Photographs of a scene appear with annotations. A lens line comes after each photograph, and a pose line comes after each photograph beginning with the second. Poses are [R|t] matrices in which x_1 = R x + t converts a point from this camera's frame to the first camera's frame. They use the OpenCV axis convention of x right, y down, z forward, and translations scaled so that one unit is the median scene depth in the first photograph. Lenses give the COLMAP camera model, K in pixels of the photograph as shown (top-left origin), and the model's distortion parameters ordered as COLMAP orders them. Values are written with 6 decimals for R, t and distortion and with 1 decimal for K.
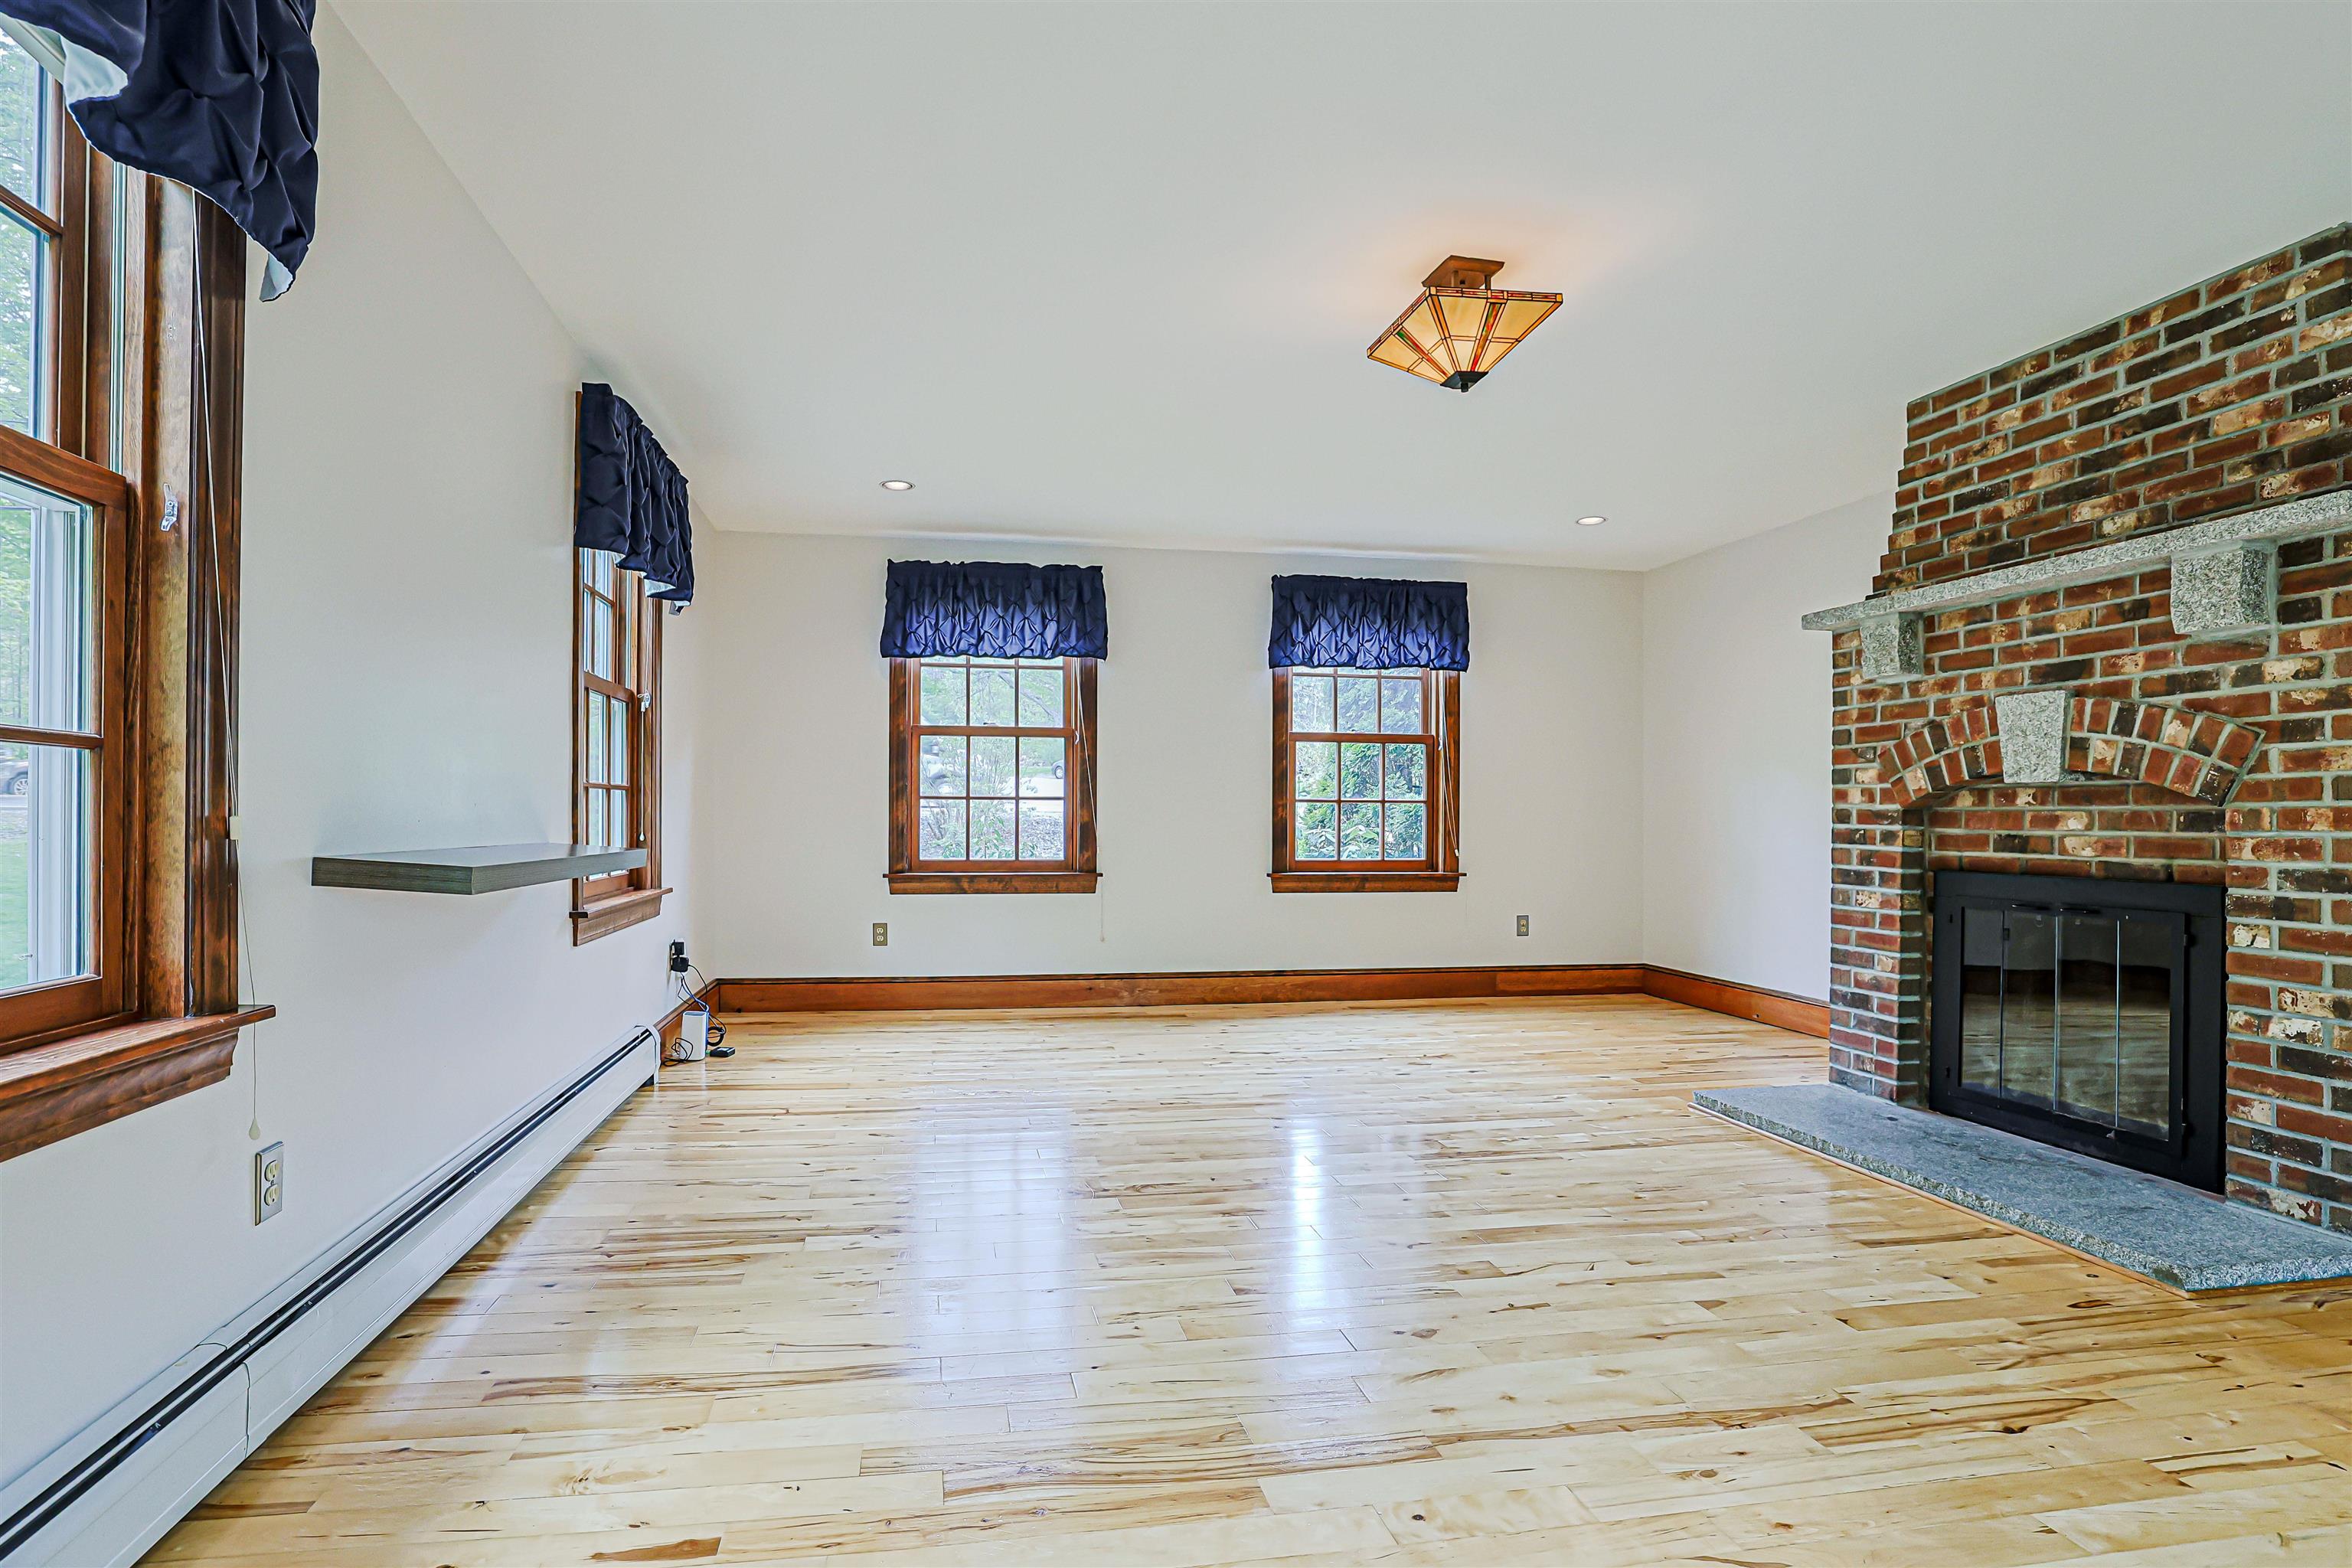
lens RADIAL K [[1089.3, 0, 1169.9], [0, 1089.3, 810.5], [0, 0, 1]] dist [-0.049329, 0.019975]
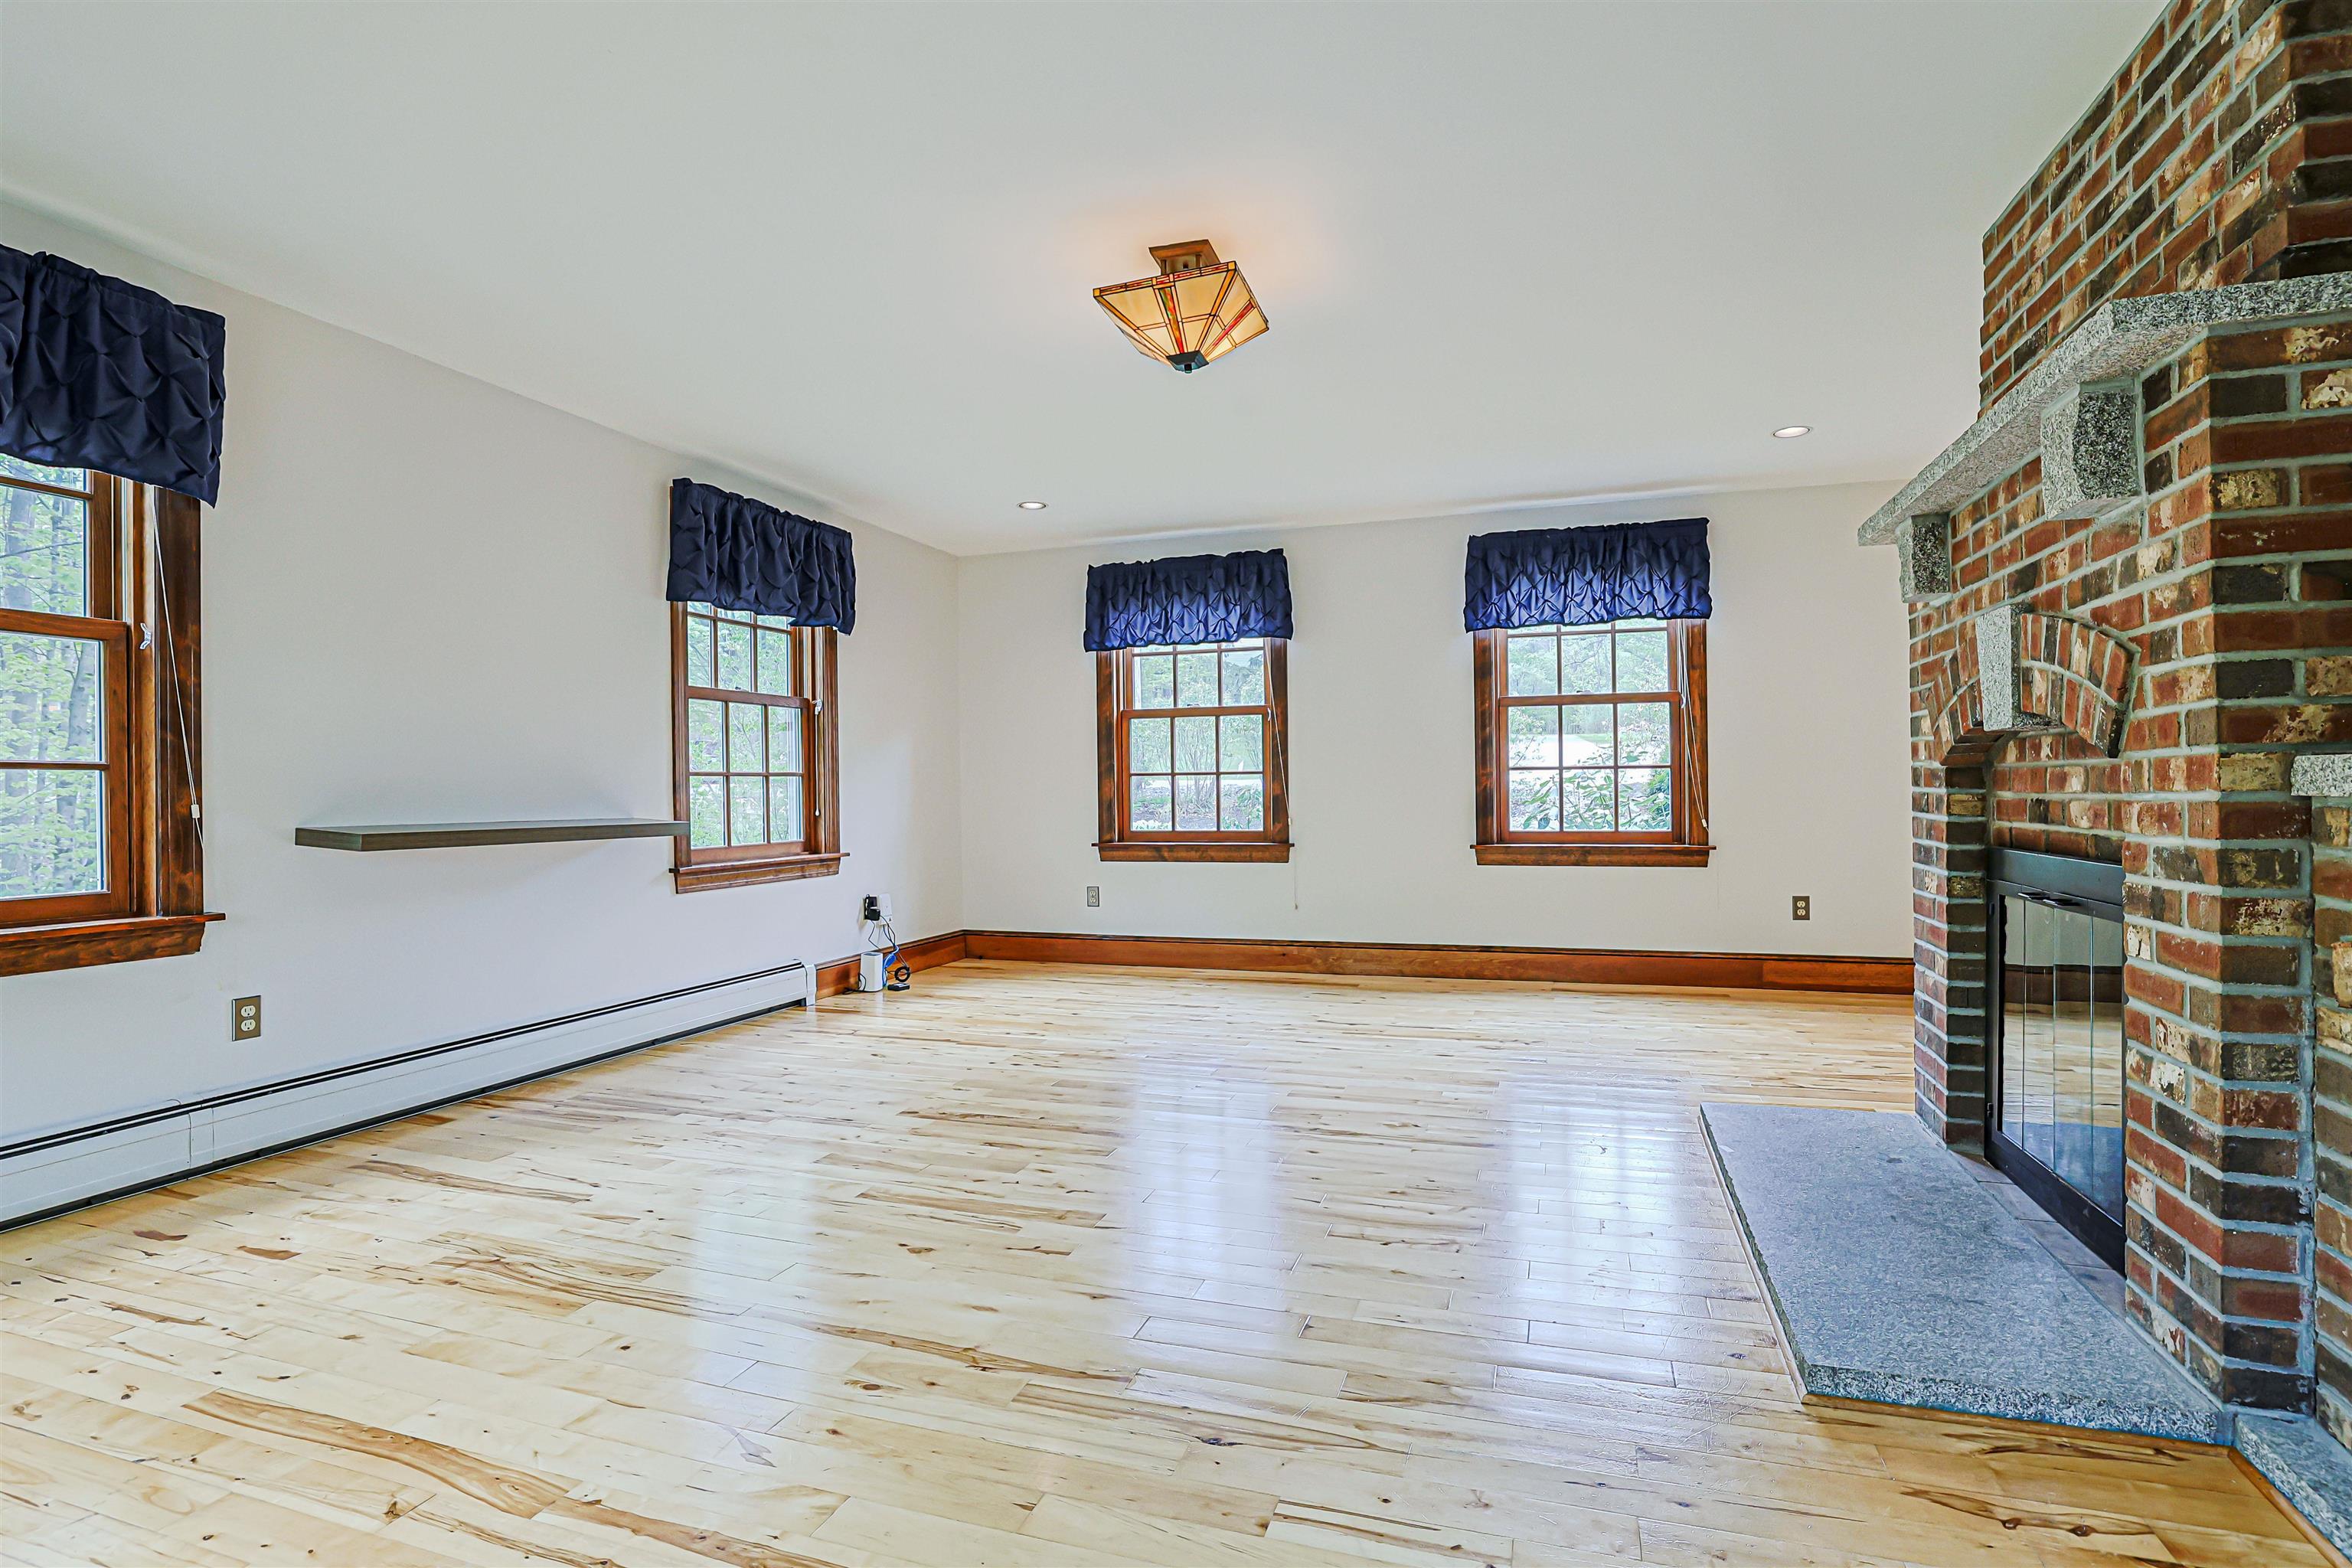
lens RADIAL K [[1071.1, 0, 1176.0], [0, 1071.1, 784.0], [0, 0, 1]] dist [-0.047537, 0.018484]
pose [[0.895443, -0.018185, -0.444804, 0.308231], [0.018881, 0.999818, -0.002866, 0.001564], [0.444775, -0.005832, 0.895623, 0.039501]]
